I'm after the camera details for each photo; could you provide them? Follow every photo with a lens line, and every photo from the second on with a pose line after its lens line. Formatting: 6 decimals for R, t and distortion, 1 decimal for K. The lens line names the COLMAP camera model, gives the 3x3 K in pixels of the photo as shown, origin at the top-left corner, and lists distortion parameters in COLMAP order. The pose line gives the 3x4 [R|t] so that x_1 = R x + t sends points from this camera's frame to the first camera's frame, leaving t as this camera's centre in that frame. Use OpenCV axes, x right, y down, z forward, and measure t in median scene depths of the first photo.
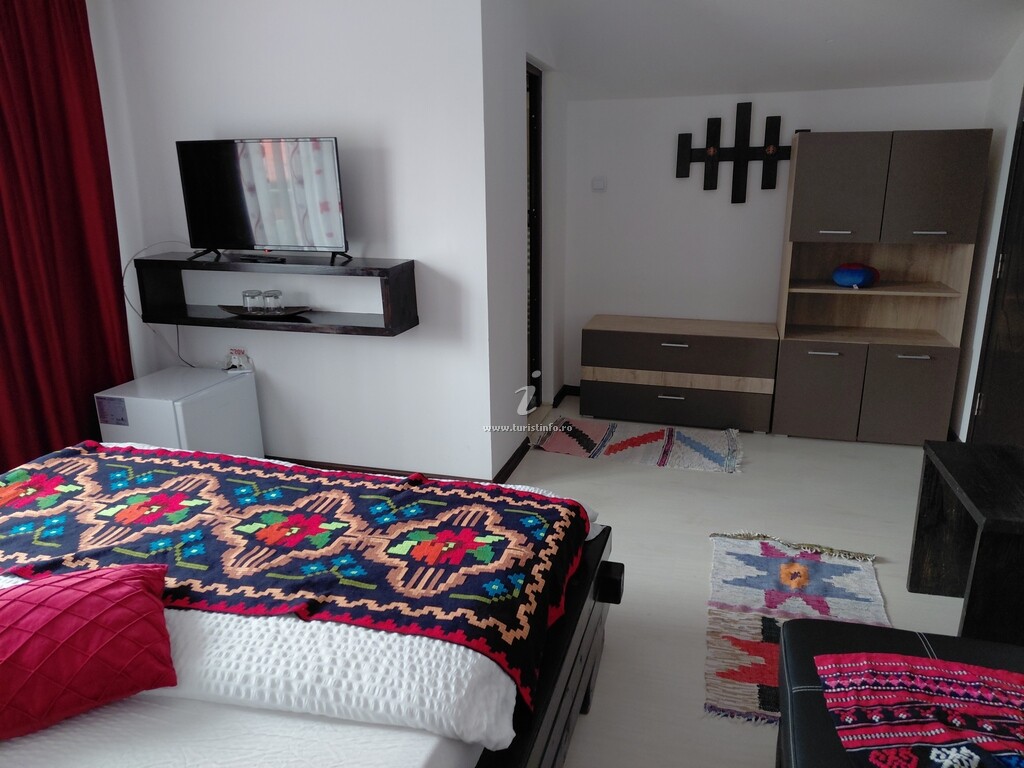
lens RADIAL K [[751.4, 0, 512.4], [0, 751.4, 389.3], [0, 0, 1]] dist [0.021366, -0.019886]
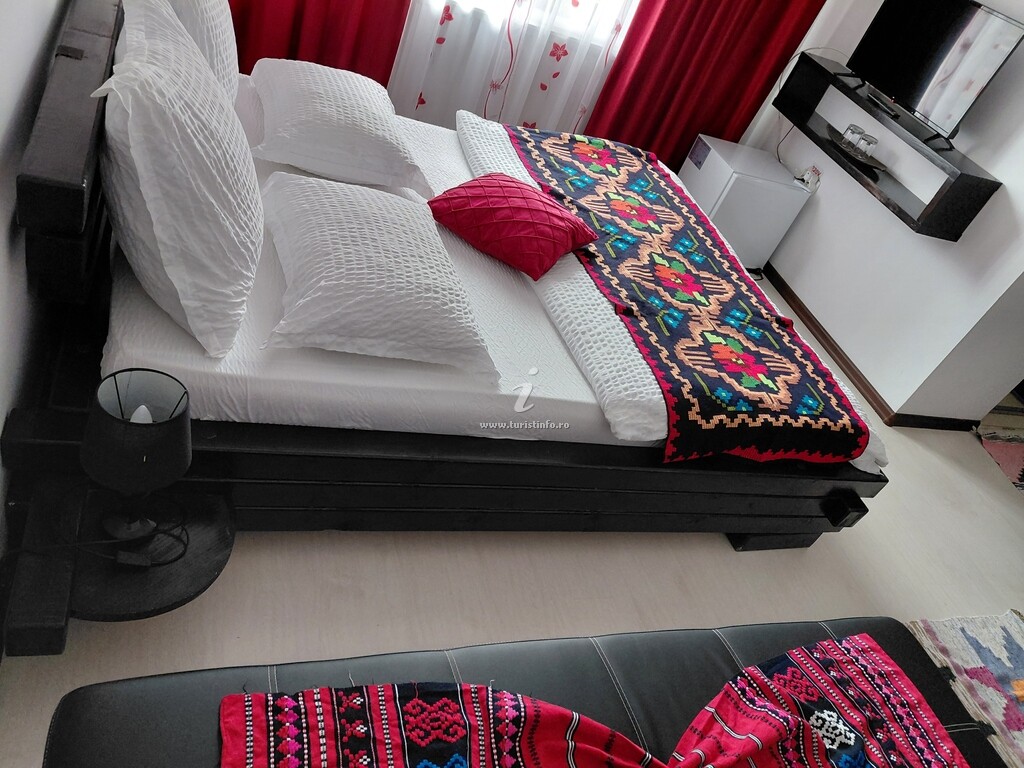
lens RADIAL K [[751.4, 0, 510.6], [0, 751.4, 382.7], [0, 0, 1]] dist [0.021366, -0.019886]
pose [[0.507525, 0.689915, -0.516174, 0.374555], [-0.556724, 0.719793, 0.414675, -0.070738], [0.657629, 0.076909, 0.749406, -0.178406]]
